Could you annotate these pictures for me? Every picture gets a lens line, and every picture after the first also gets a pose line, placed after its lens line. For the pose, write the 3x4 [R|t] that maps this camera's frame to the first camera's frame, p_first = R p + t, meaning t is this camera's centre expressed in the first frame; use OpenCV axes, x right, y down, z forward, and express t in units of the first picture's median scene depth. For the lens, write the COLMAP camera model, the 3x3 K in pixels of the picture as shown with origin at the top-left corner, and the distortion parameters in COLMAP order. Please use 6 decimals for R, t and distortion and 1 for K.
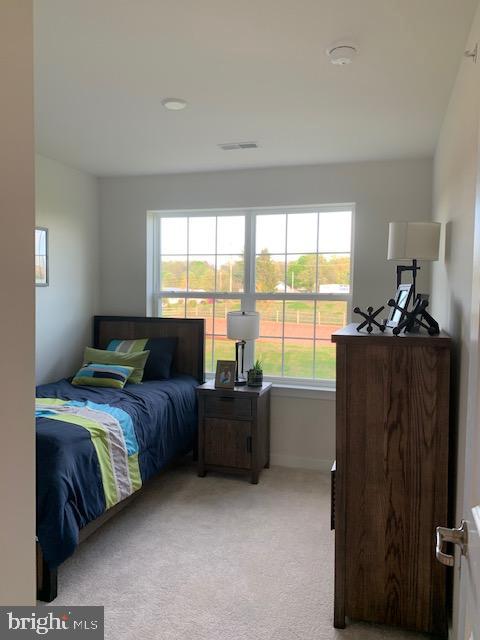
lens RADIAL K [[487.5, 0, 240.0], [0, 487.5, 320.0], [0, 0, 1]] dist [0.048239, -0.047254]
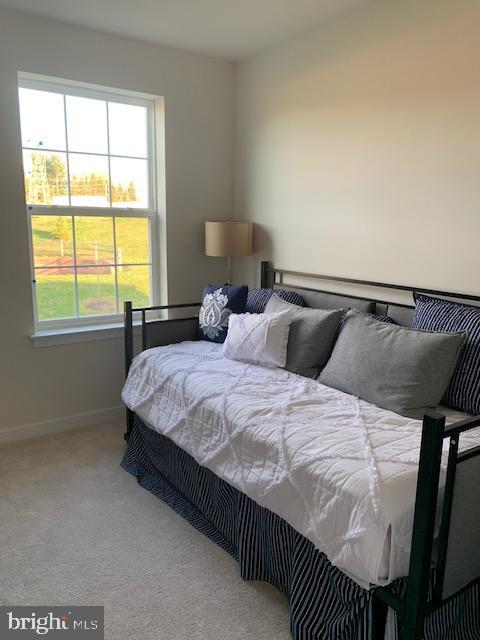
lens RADIAL K [[487.5, 0, 240.0], [0, 487.5, 320.0], [0, 0, 1]] dist [0.048239, -0.047254]
pose [[0.635312, -0.162612, 0.754941, -0.382398], [0.025746, 0.981496, 0.189745, -0.022478], [-0.771827, -0.101110, 0.627742, 0.338364]]
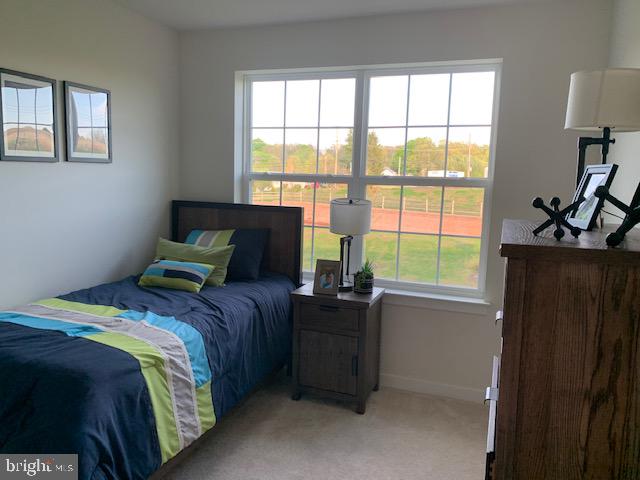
lens RADIAL K [[487.5, 0, 316.4], [0, 487.5, 235.9], [0, 0, 1]] dist [0.048239, -0.047254]
pose [[0.998176, 0.022792, -0.055911, -0.003870], [-0.019220, 0.997789, 0.063622, -0.007075], [0.057237, -0.062431, 0.996407, 0.205364]]
